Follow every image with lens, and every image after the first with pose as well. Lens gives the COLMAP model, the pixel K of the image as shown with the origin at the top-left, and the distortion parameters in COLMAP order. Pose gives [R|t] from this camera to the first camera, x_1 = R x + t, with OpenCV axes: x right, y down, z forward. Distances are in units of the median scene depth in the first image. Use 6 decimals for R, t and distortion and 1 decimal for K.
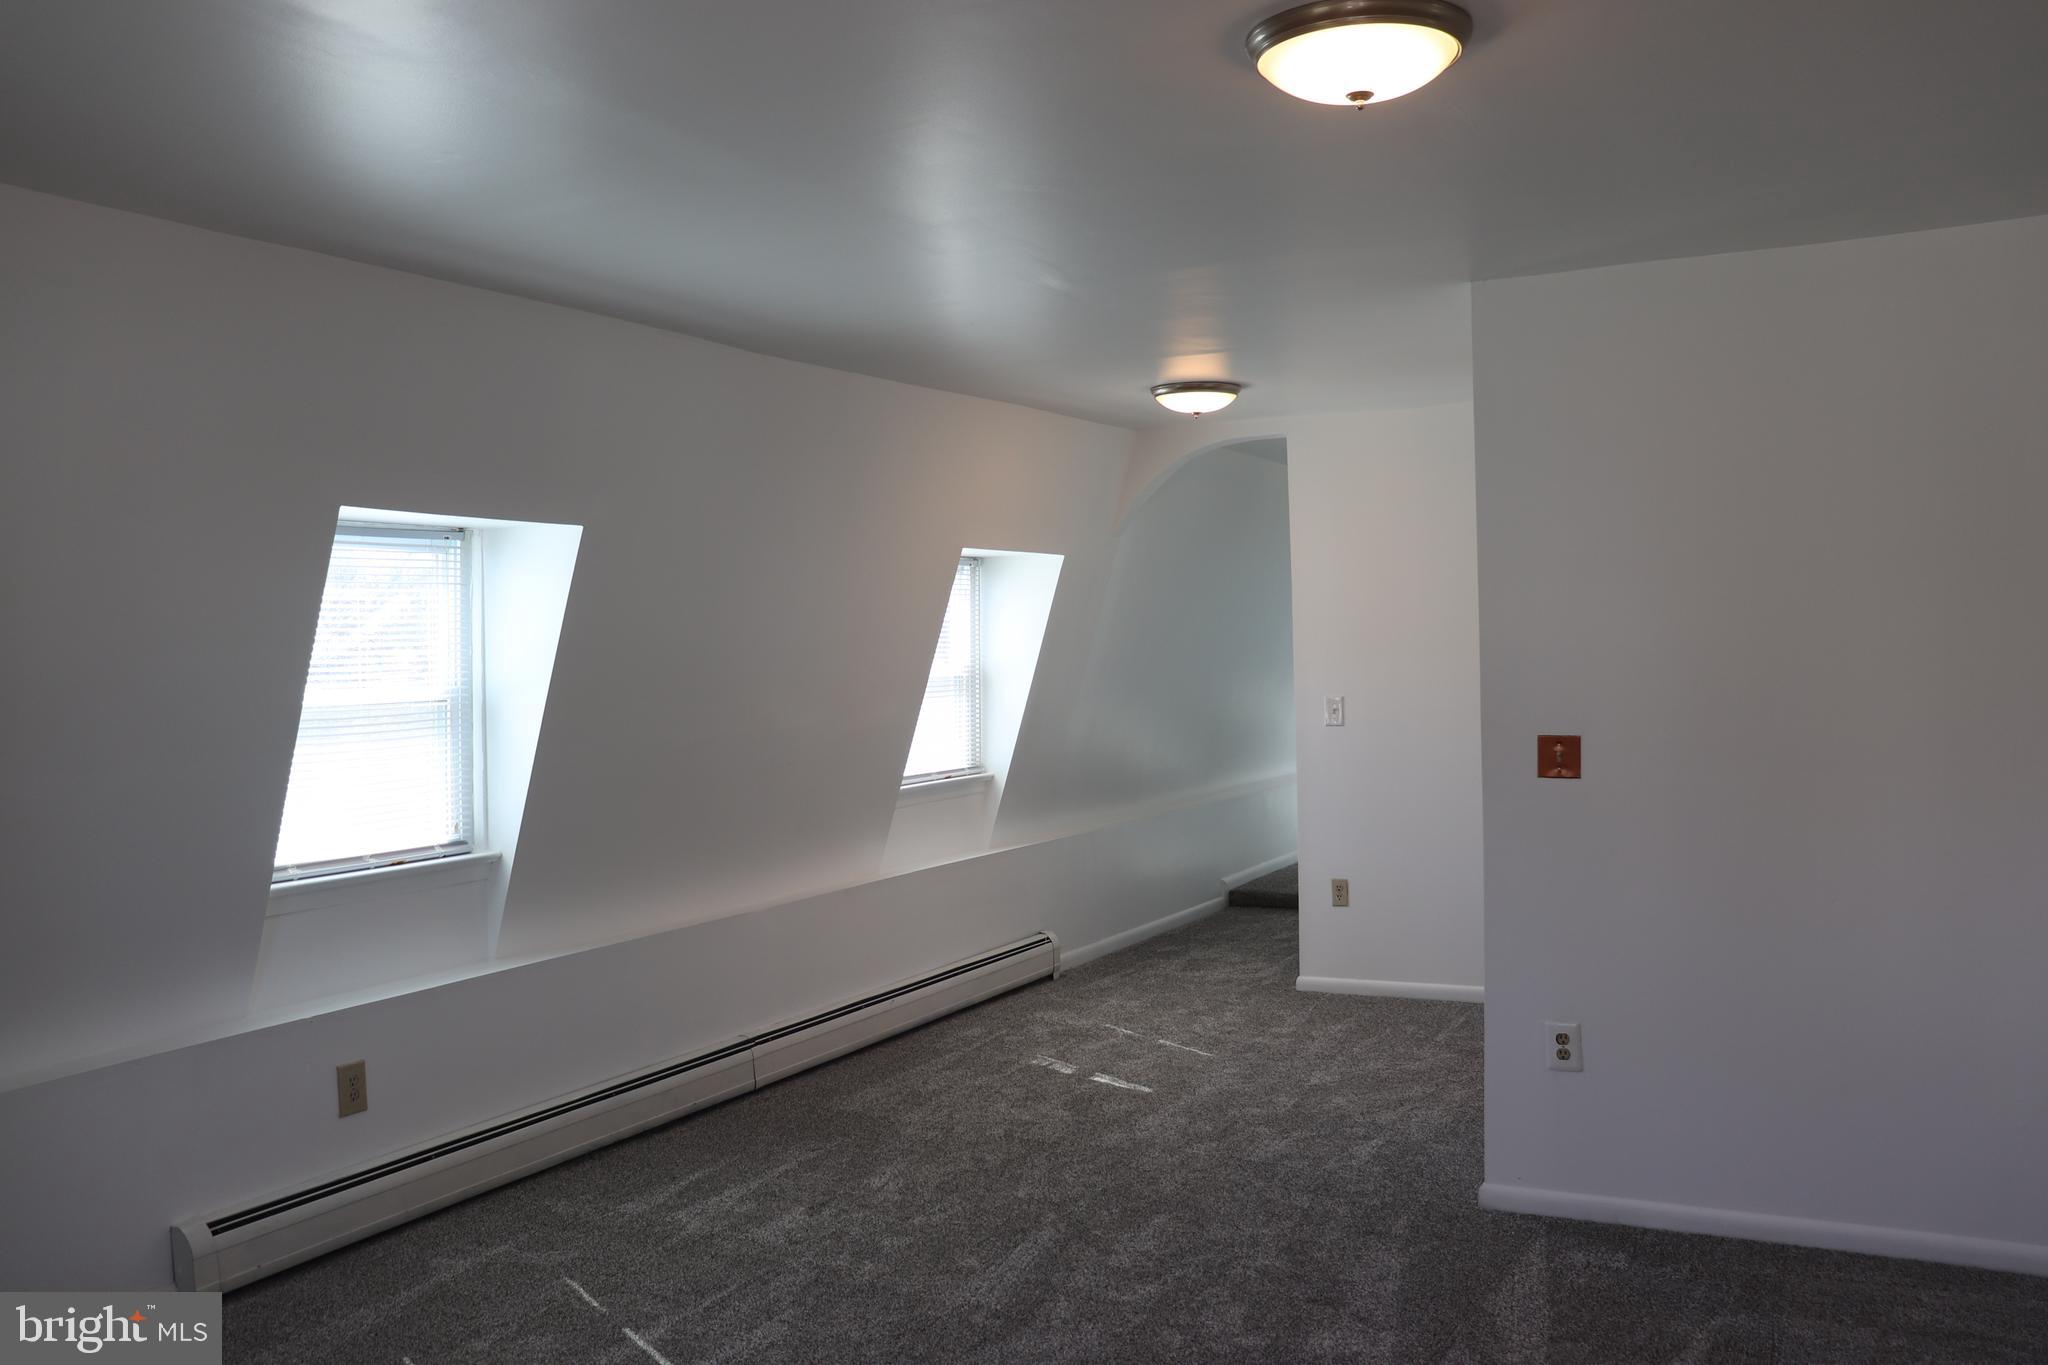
lens RADIAL K [[1701.8, 0, 1027.8], [0, 1701.8, 685.7], [0, 0, 1]] dist [-0.175524, 0.161729]
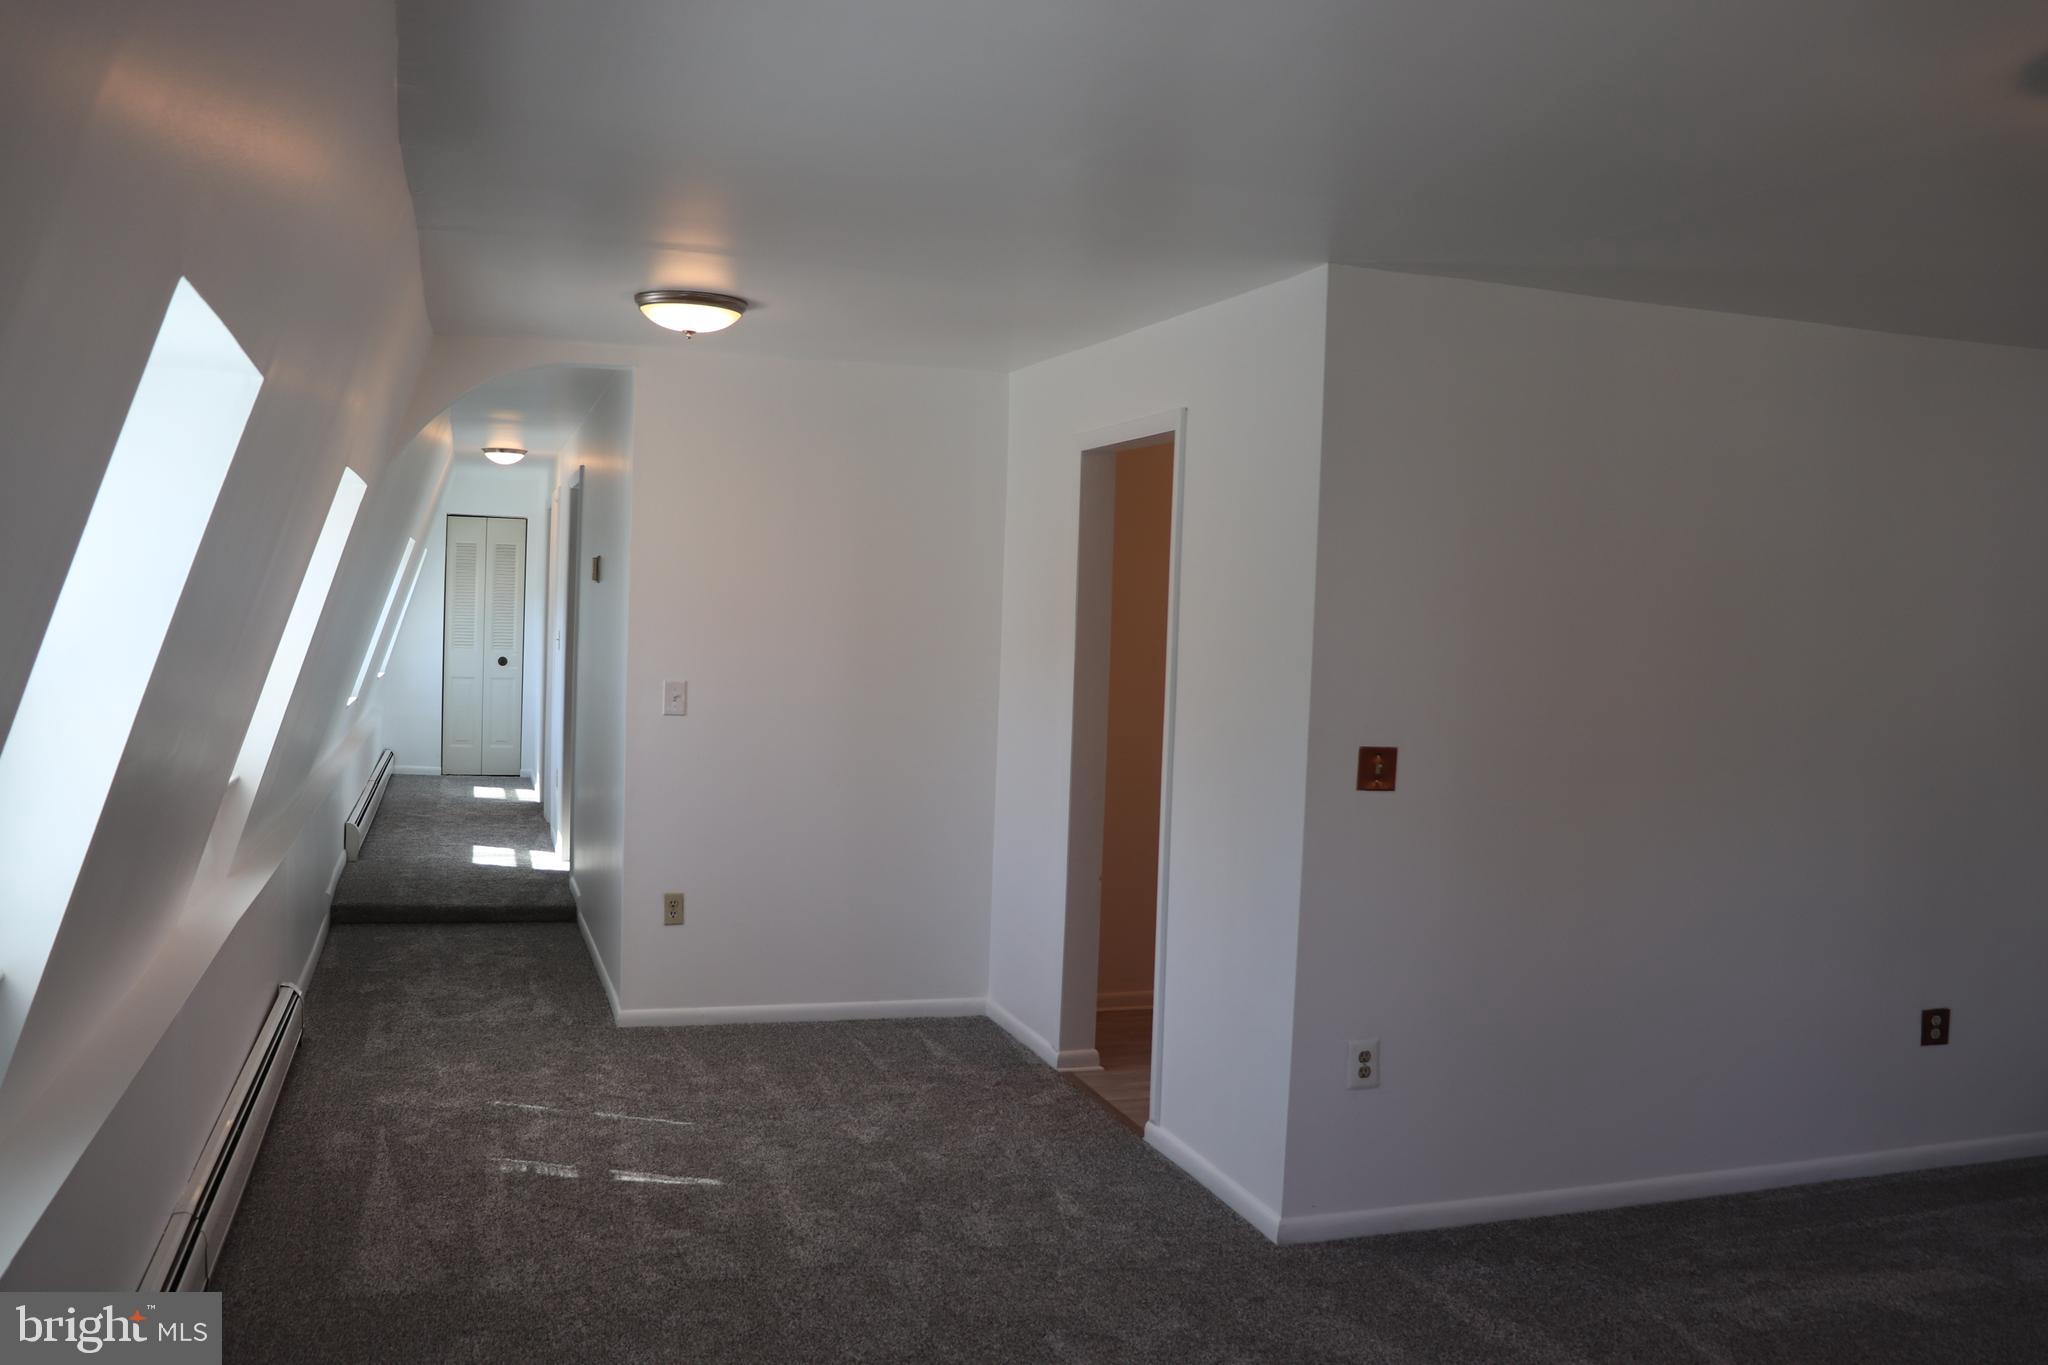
lens RADIAL K [[1701.8, 0, 1027.8], [0, 1701.8, 685.7], [0, 0, 1]] dist [-0.175524, 0.161729]
pose [[0.679850, 0.018196, 0.733125, -0.540368], [-0.034629, 0.999374, 0.007308, -0.006008], [-0.732533, -0.030356, 0.680054, 0.480949]]
